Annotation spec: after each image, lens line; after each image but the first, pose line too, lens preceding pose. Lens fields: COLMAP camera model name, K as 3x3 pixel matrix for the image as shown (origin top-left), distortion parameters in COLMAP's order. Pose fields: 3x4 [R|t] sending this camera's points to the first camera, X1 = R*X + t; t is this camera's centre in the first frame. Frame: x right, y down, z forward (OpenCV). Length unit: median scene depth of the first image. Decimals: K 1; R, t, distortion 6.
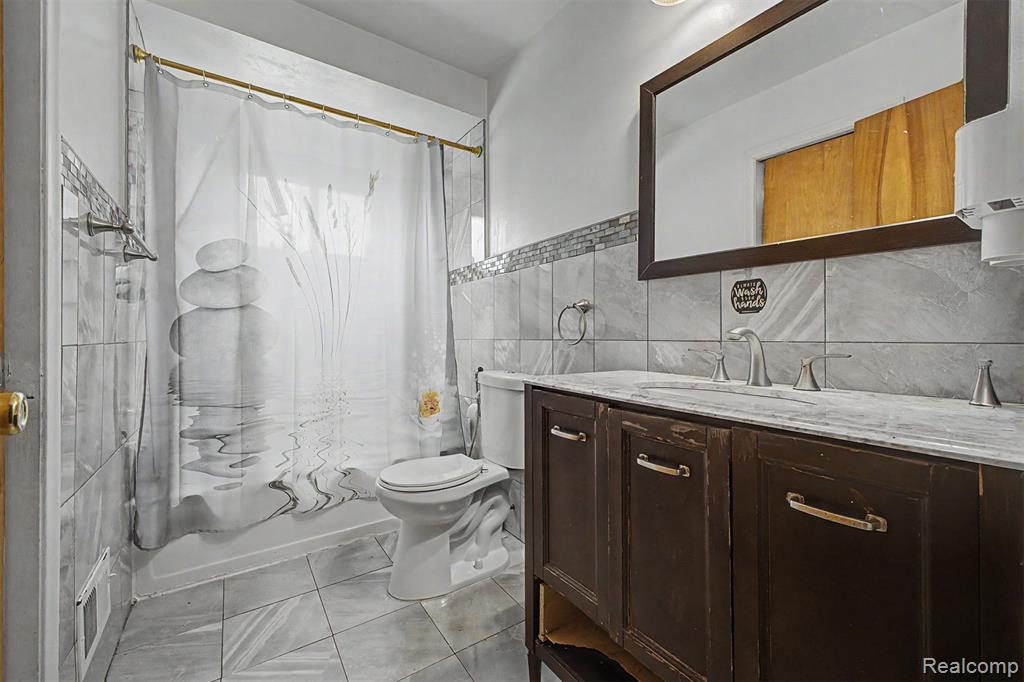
lens RADIAL K [[407.7, 0, 519.5], [0, 407.7, 336.9], [0, 0, 1]] dist [0.021448, -0.007409]
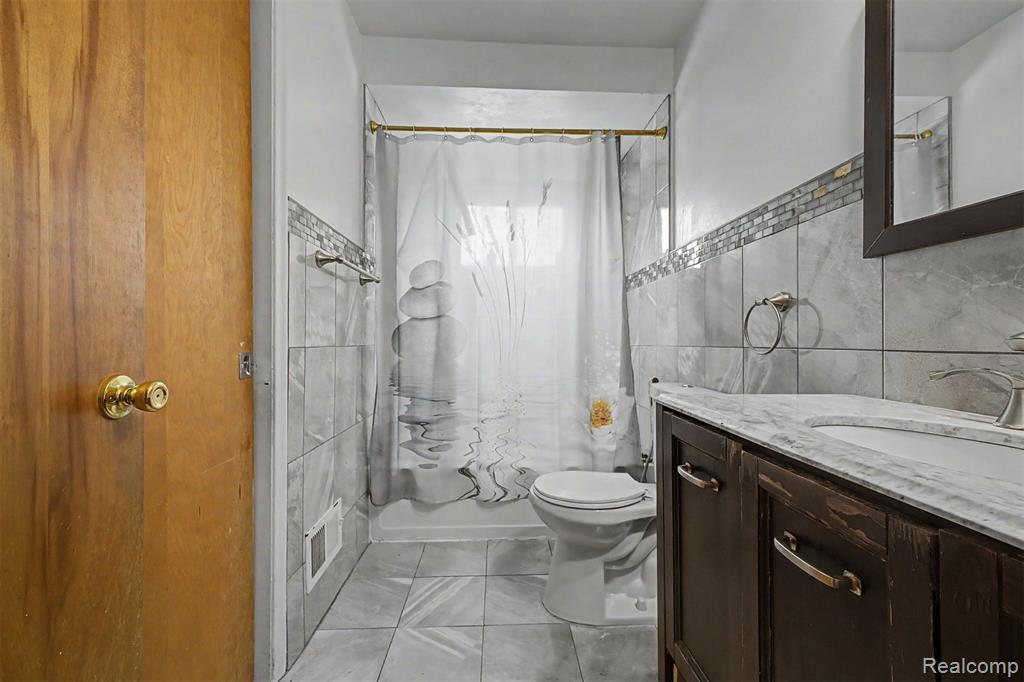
lens RADIAL K [[407.7, 0, 512.6], [0, 407.7, 339.7], [0, 0, 1]] dist [0.021448, -0.007409]
pose [[0.847779, 0.001924, -0.530346, 0.137730], [-0.005271, 0.999975, -0.004798, -0.001607], [0.530324, 0.006863, 0.847767, 0.119262]]
